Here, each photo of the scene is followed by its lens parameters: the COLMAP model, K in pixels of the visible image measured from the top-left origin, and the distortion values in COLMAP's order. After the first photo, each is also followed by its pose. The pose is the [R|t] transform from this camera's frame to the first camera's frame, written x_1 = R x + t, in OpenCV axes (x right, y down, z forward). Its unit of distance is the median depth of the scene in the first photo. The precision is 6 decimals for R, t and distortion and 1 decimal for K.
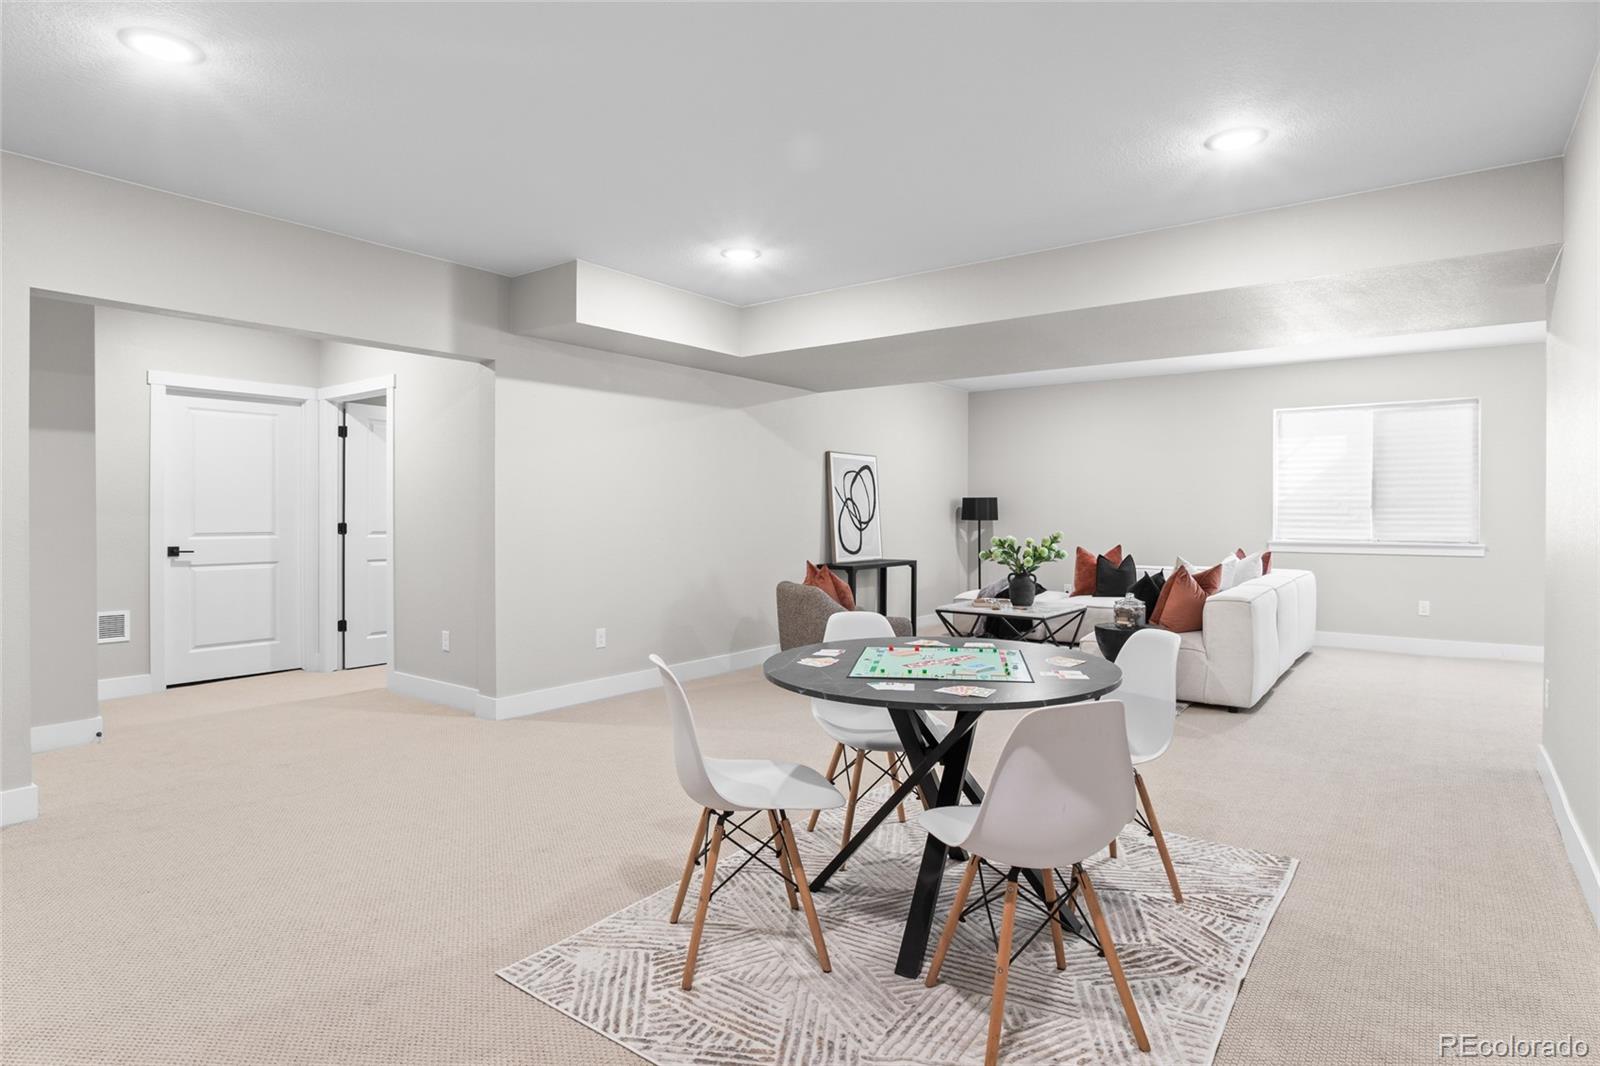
lens RADIAL K [[873.5, 0, 799.7], [0, 873.5, 508.8], [0, 0, 1]] dist [-0.027065, 0.003962]
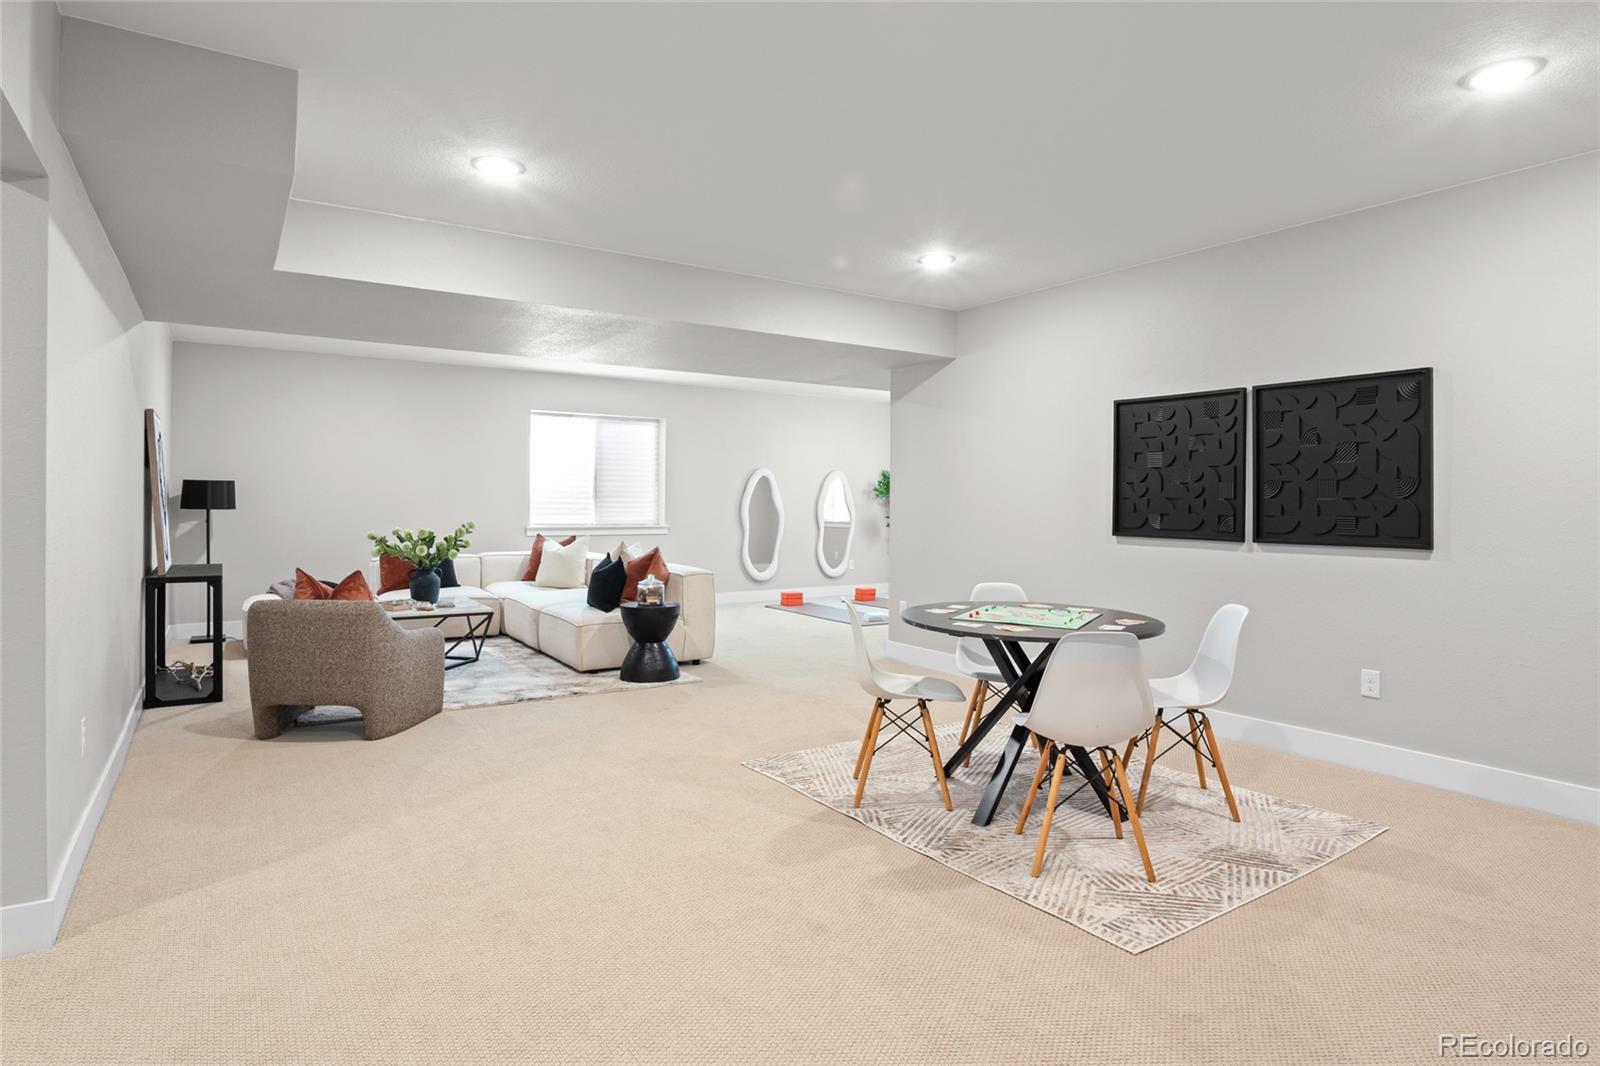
lens RADIAL K [[873.5, 0, 799.7], [0, 873.5, 508.8], [0, 0, 1]] dist [-0.027065, 0.003962]
pose [[0.328741, -0.008127, 0.944385, -0.454372], [-0.015530, 0.999781, 0.014009, -0.008285], [-0.944292, -0.019272, 0.328543, 0.316572]]
